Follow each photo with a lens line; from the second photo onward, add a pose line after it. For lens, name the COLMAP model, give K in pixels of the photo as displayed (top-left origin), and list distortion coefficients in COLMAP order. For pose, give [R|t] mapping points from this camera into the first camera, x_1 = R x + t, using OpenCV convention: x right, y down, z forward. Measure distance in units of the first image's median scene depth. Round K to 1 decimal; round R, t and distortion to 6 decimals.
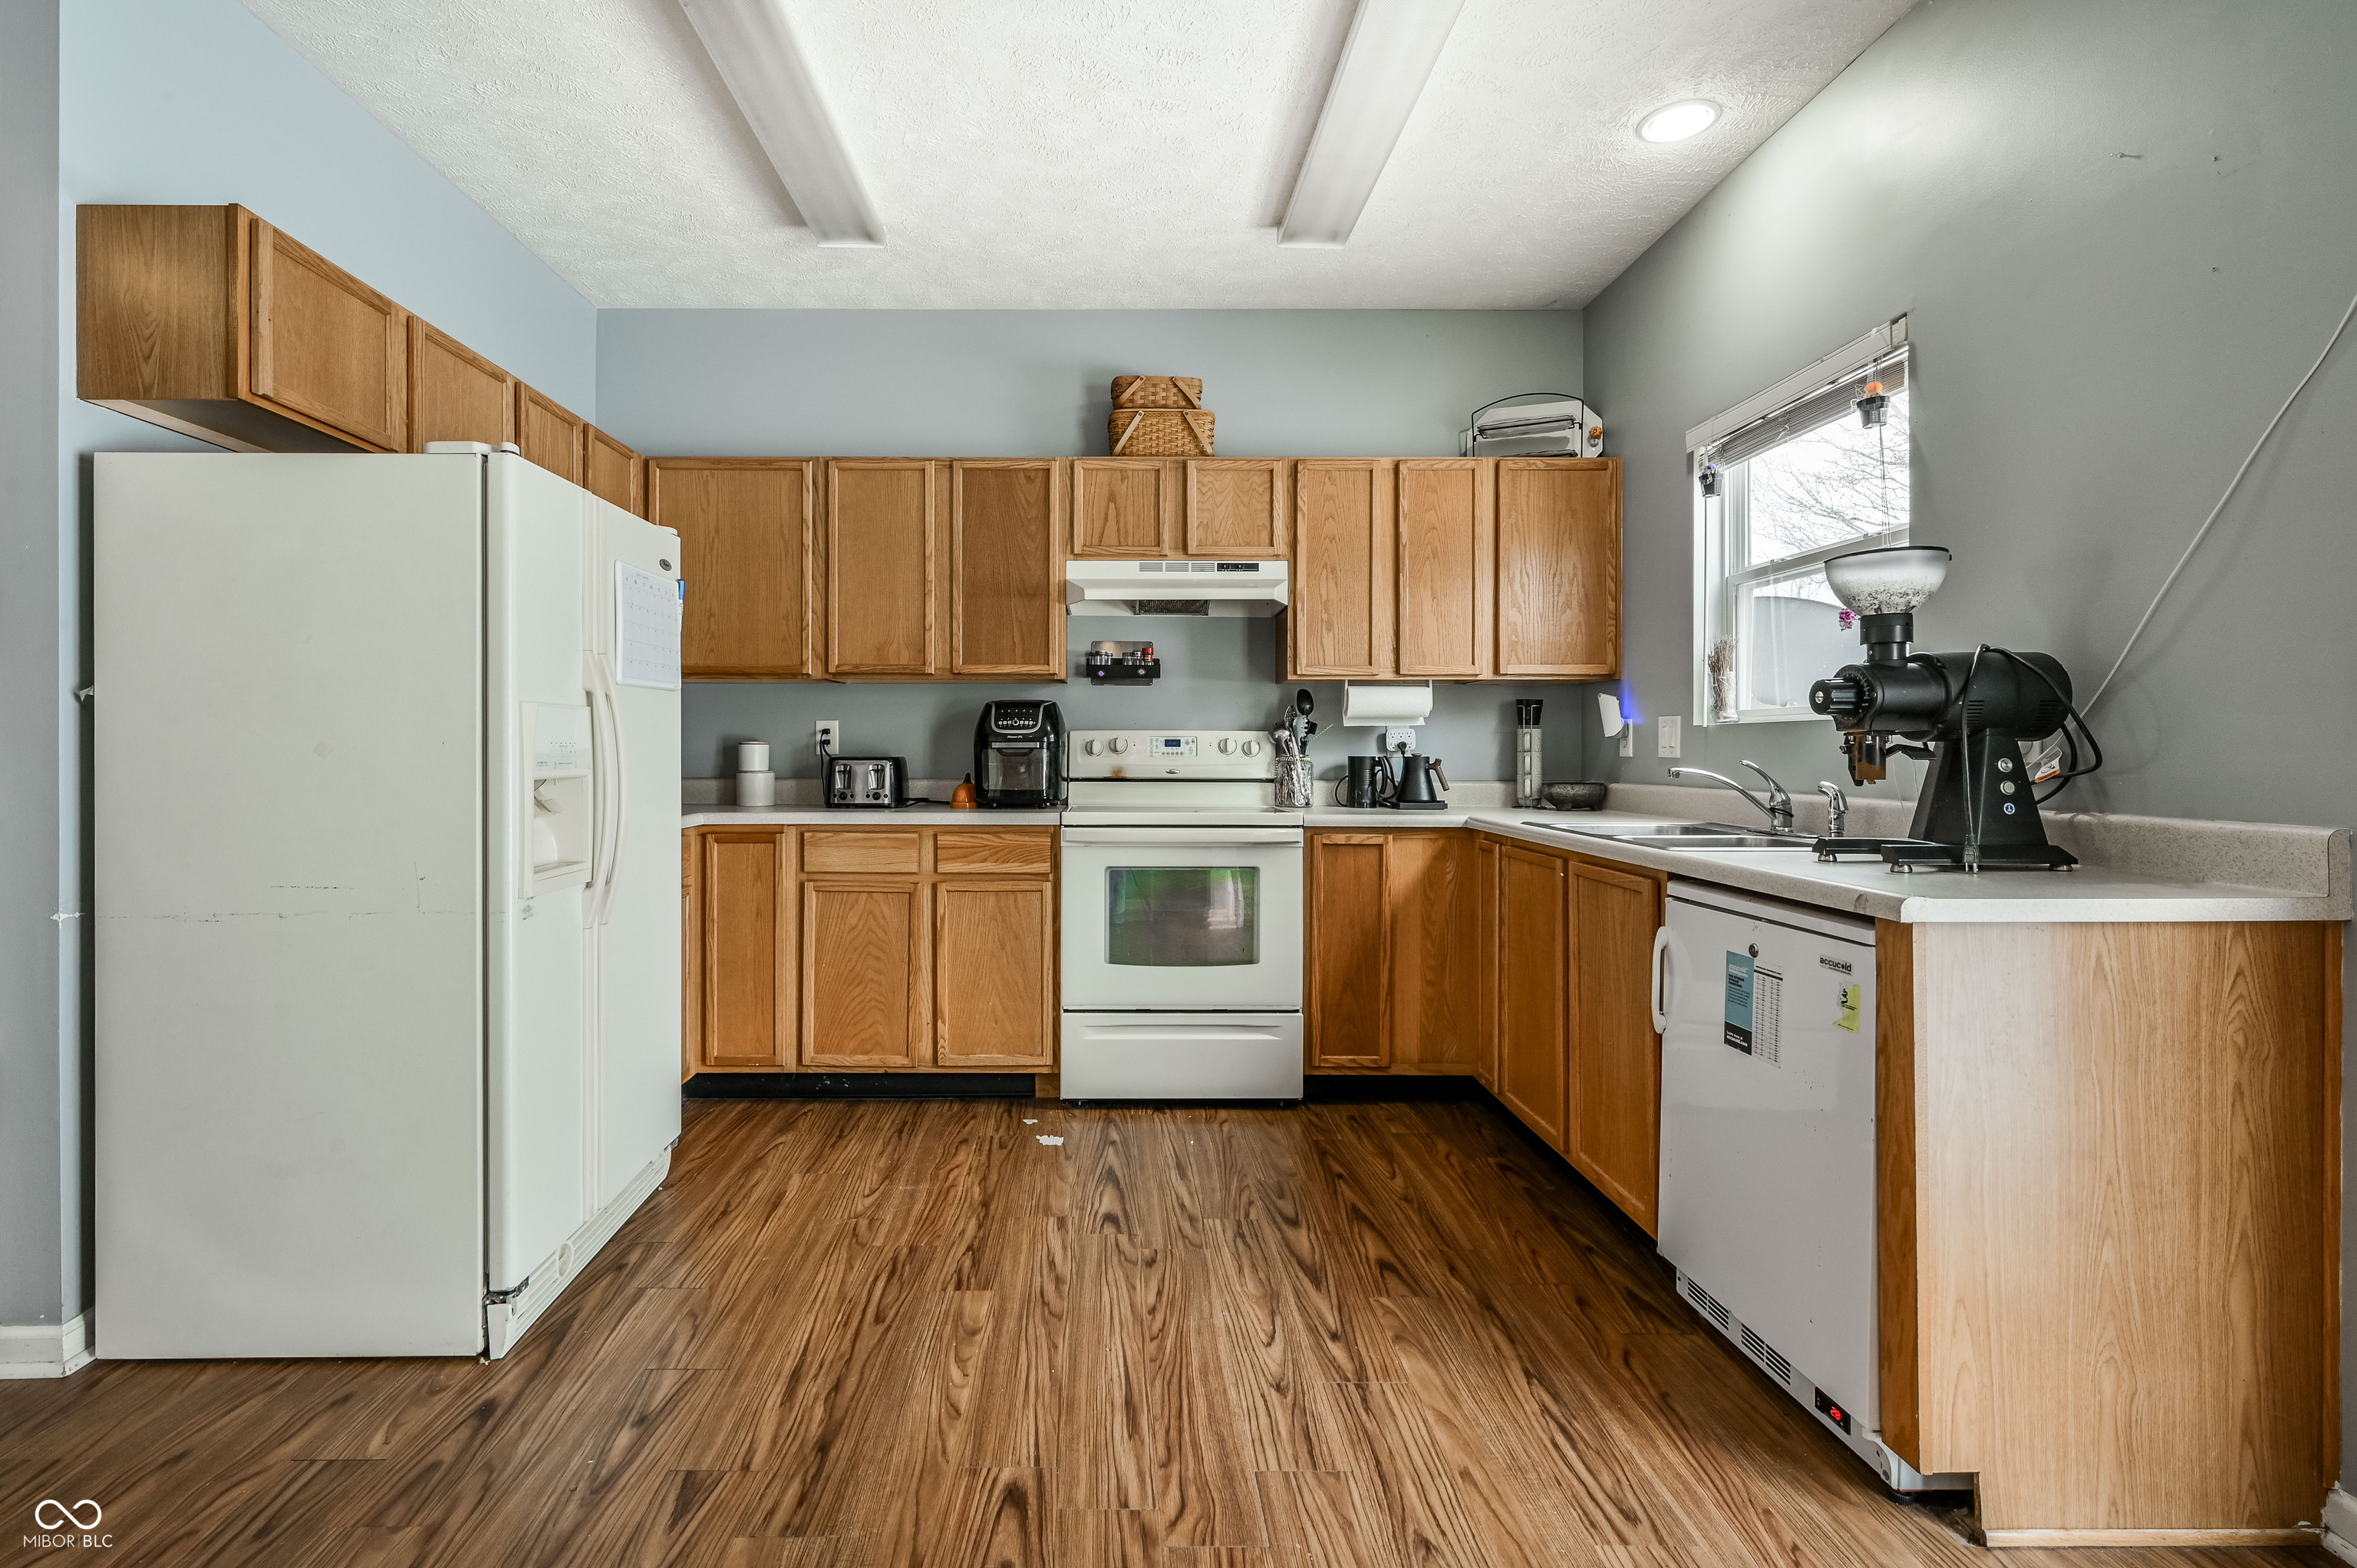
lens RADIAL K [[1091.3, 0, 1132.6], [0, 1091.3, 749.1], [0, 0, 1]] dist [-0.001207, 0.001499]
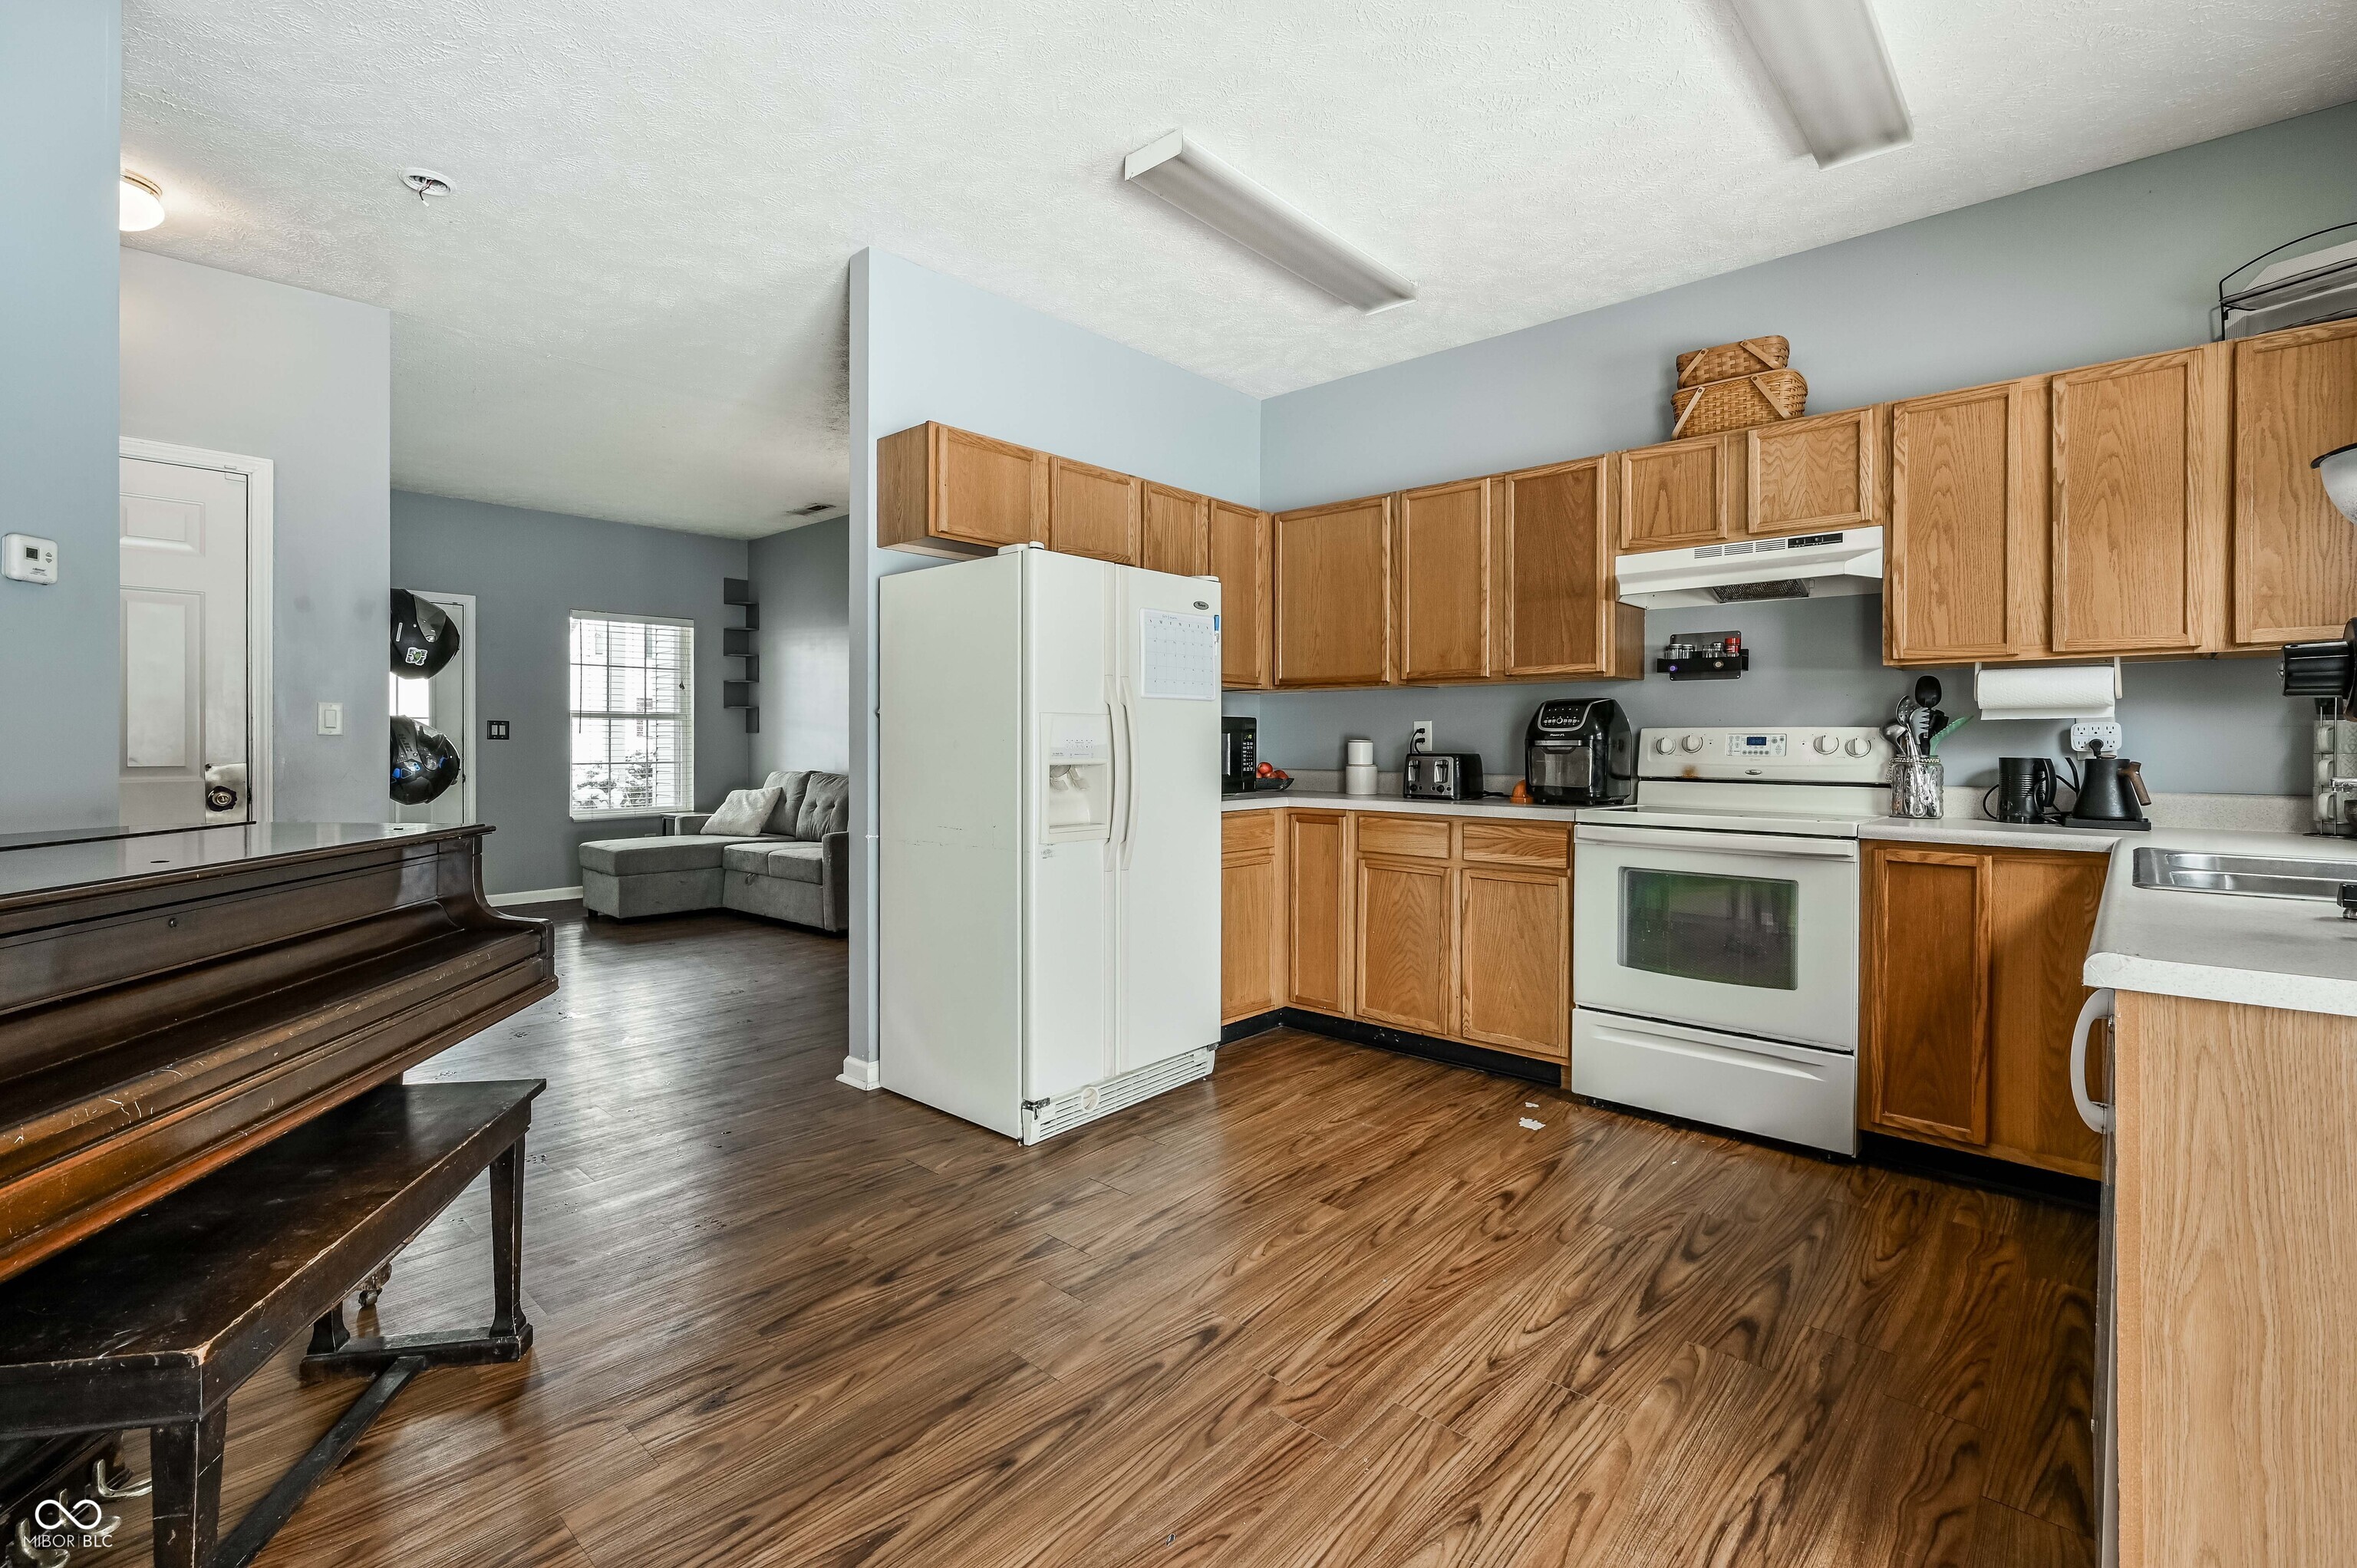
lens RADIAL K [[1064.4, 0, 1196.4], [0, 1064.4, 747.3], [0, 0, 1]] dist [0.000301, 0.000794]
pose [[0.739409, 0.004011, -0.673244, 0.340581], [-0.004622, 0.999989, 0.000881, 0.001261], [0.673240, 0.002460, 0.739420, 0.035635]]
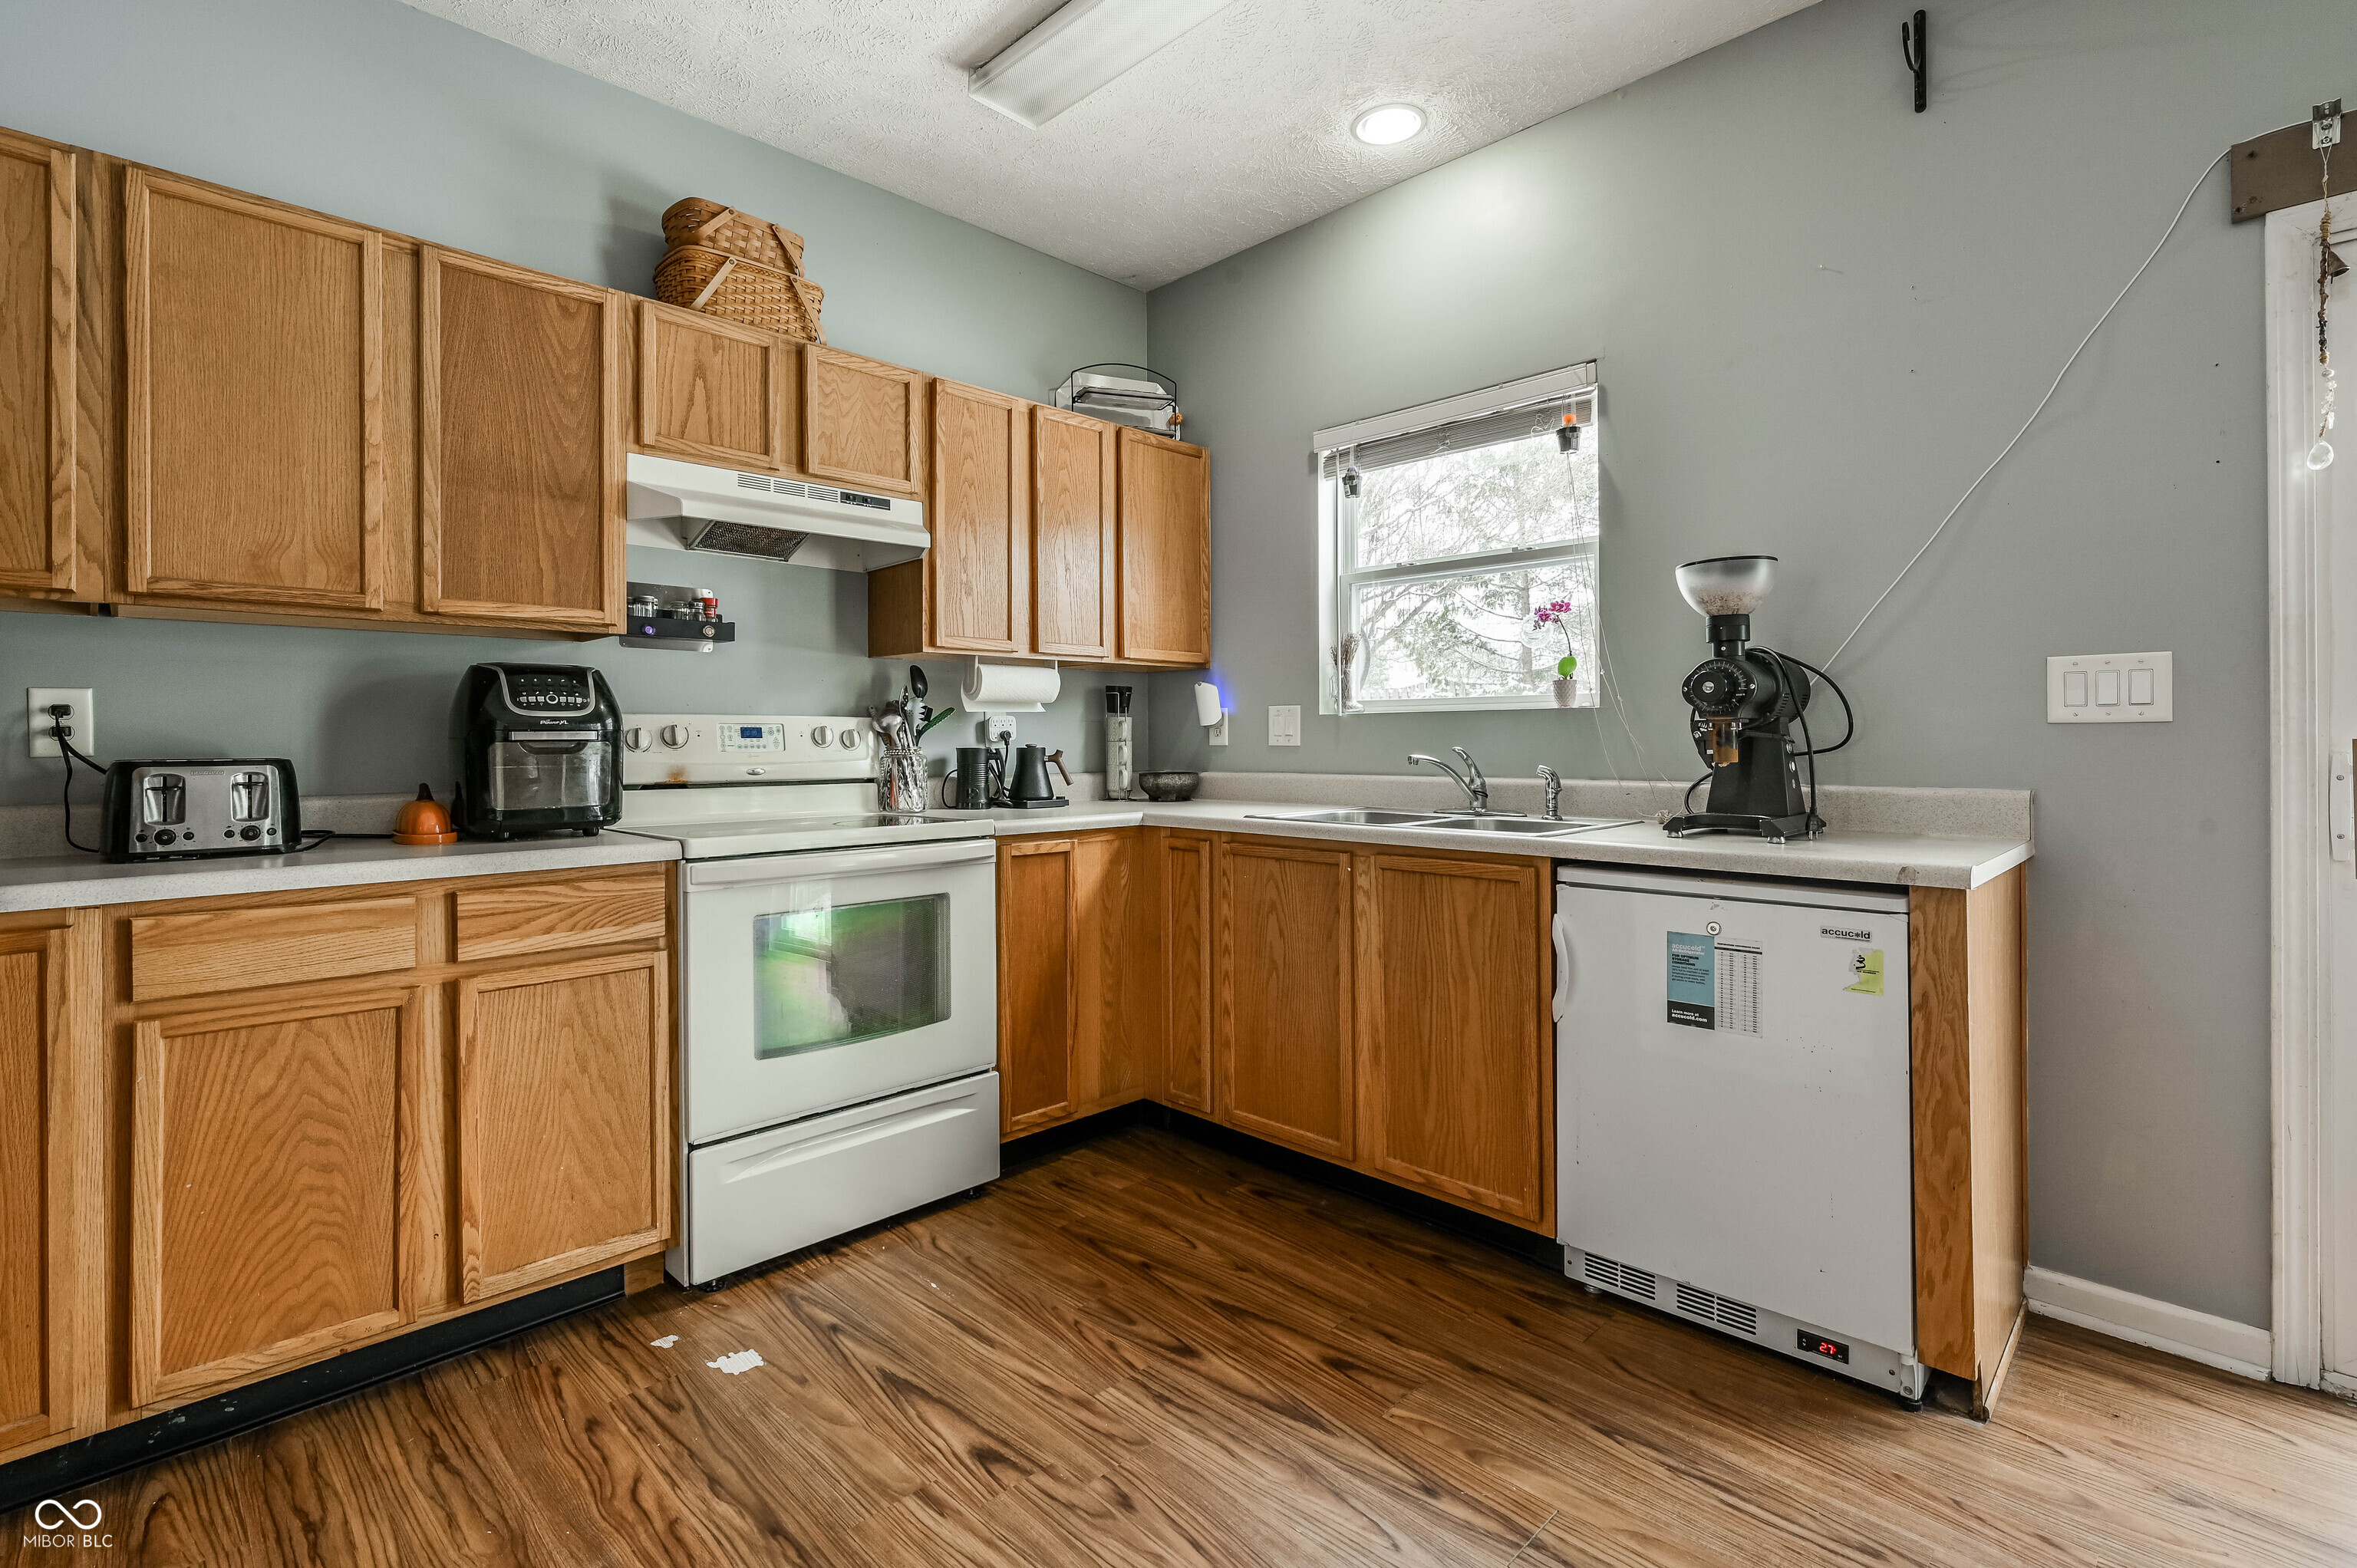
lens RADIAL K [[1064.4, 0, 1162.9], [0, 1064.4, 739.2], [0, 0, 1]] dist [0.000301, 0.000794]
pose [[0.731381, -0.005706, 0.681945, -0.289014], [0.006705, 0.999977, 0.001175, -0.000281], [-0.681936, 0.003713, 0.731402, 0.352192]]
